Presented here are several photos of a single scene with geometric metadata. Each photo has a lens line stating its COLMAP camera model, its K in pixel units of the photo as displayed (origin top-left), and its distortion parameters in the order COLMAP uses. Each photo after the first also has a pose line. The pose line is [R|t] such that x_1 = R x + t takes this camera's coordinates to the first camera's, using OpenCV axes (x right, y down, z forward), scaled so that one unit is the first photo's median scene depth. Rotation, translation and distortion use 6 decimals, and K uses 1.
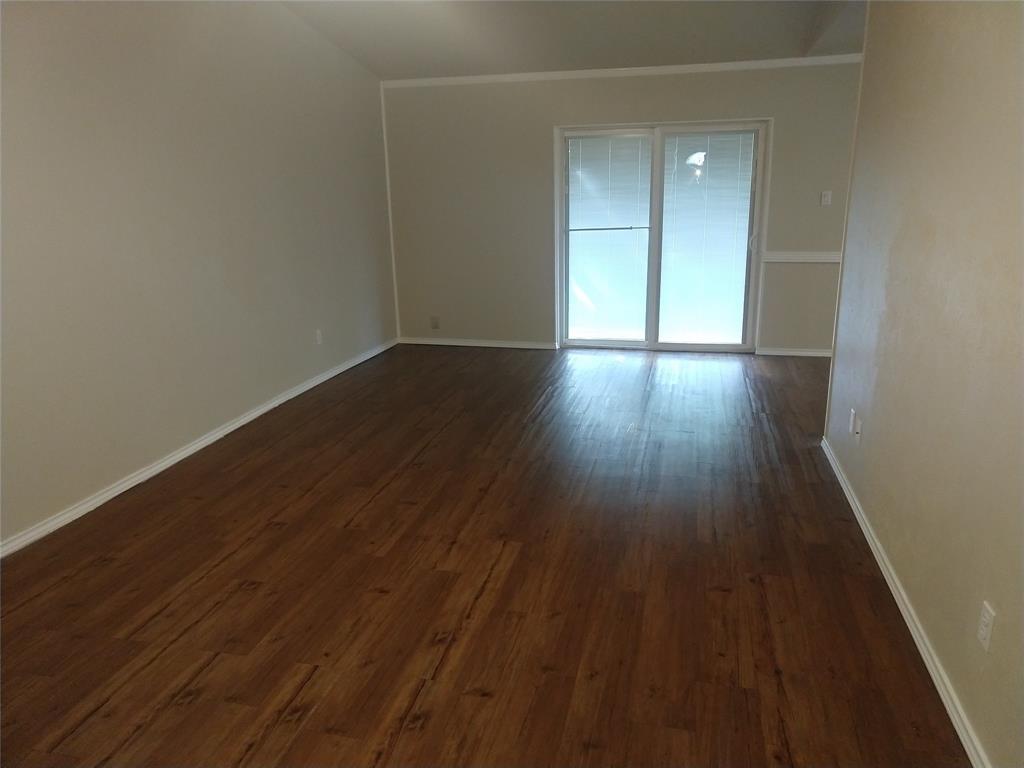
lens RADIAL K [[744.9, 0, 512.0], [0, 744.9, 384.0], [0, 0, 1]] dist [0.039810, 0.000382]
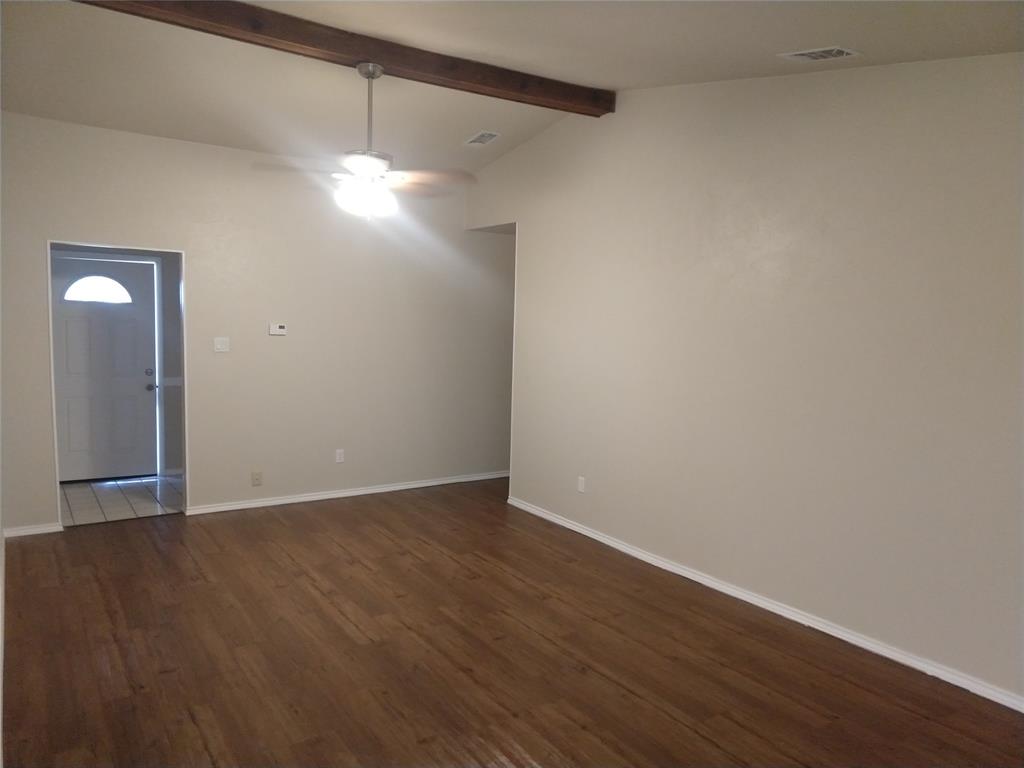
lens RADIAL K [[744.9, 0, 512.0], [0, 744.9, 384.0], [0, 0, 1]] dist [0.039810, 0.000382]
pose [[-0.681188, 0.071080, -0.728650, 0.732126], [-0.202318, 0.938240, 0.280665, -0.585129], [0.703598, 0.338604, -0.624738, 1.934450]]
